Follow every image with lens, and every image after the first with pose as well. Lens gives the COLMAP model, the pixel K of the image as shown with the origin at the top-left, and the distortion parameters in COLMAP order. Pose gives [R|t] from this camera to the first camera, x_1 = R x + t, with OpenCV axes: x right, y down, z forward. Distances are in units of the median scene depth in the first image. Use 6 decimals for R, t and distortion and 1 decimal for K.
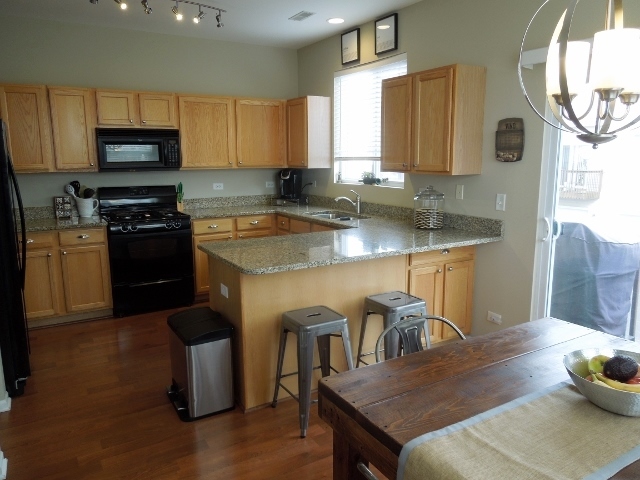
lens RADIAL K [[484.1, 0, 319.8], [0, 484.1, 237.9], [0, 0, 1]] dist [0.001226, -0.006928]
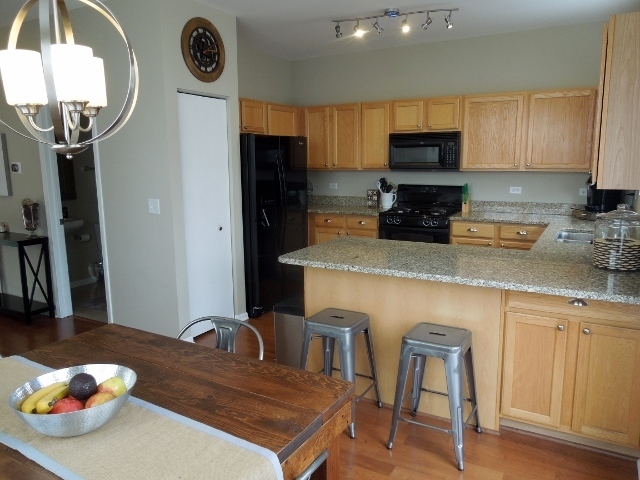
lens RADIAL K [[484.1, 0, 324.6], [0, 484.1, 237.6], [0, 0, 1]] dist [0.001226, -0.006928]
pose [[0.496862, 0.143684, -0.855852, 0.487135], [-0.141371, 0.986426, 0.083532, -0.050475], [0.856237, 0.079489, 0.510430, 0.266476]]
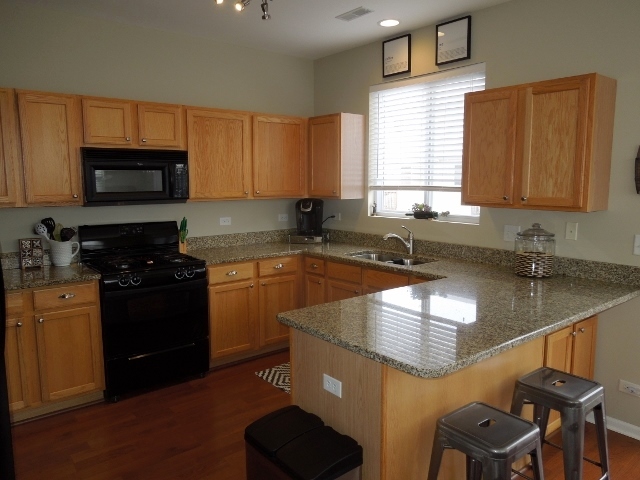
lens RADIAL K [[484.1, 0, 320.7], [0, 484.1, 239.1], [0, 0, 1]] dist [0.001226, -0.006928]
pose [[0.989466, -0.014241, 0.144066, -0.199738], [0.020848, 0.998794, -0.044452, -0.043386], [-0.143259, 0.046987, 0.988569, 0.208131]]
